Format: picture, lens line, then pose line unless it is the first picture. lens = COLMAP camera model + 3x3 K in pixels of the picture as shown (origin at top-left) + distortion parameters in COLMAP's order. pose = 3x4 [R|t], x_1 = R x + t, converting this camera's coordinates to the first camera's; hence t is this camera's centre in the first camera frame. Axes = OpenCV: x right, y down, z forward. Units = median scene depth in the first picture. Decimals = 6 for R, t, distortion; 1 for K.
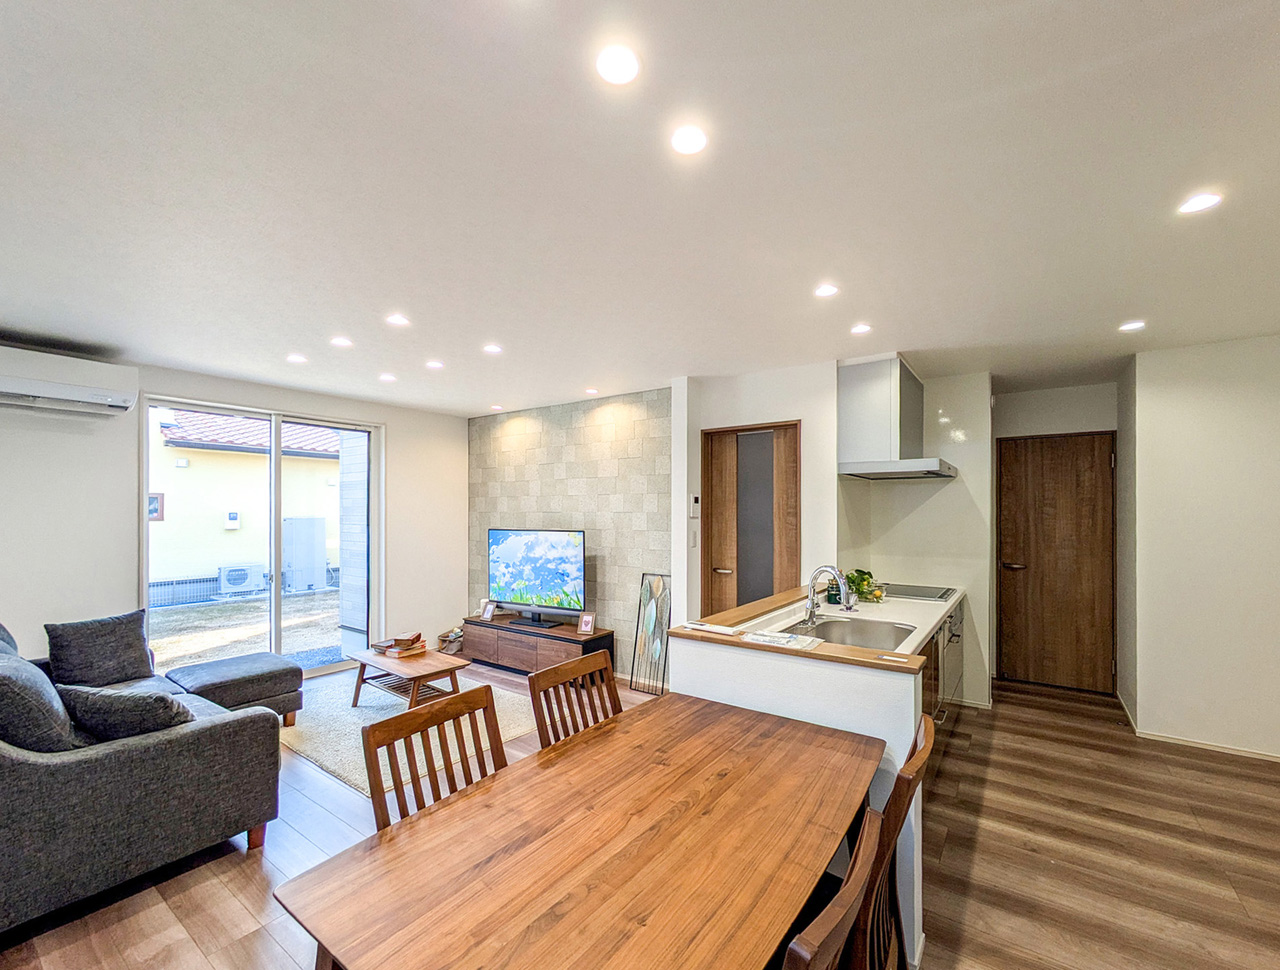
lens RADIAL K [[547.2, 0, 650.6], [0, 547.2, 520.2], [0, 0, 1]] dist [-0.001465, 0.002338]
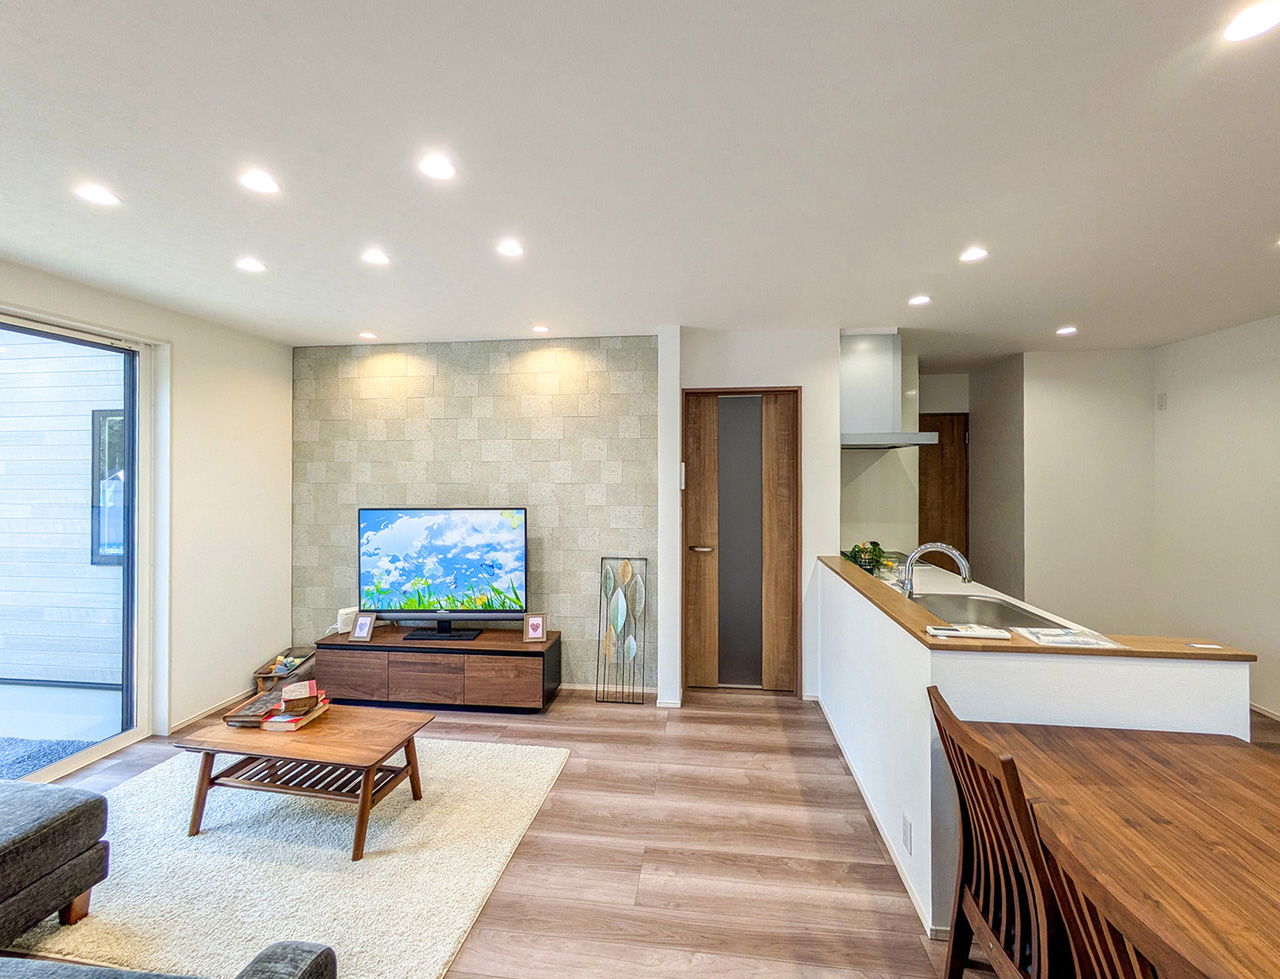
lens RADIAL K [[547.2, 0, 638.3], [0, 547.2, 478.1], [0, 0, 1]] dist [-0.001465, 0.002338]
pose [[0.880980, -0.007176, 0.473100, -0.341614], [0.008888, 0.999960, -0.001384, -0.020233], [-0.473071, 0.005425, 0.881008, 0.236213]]
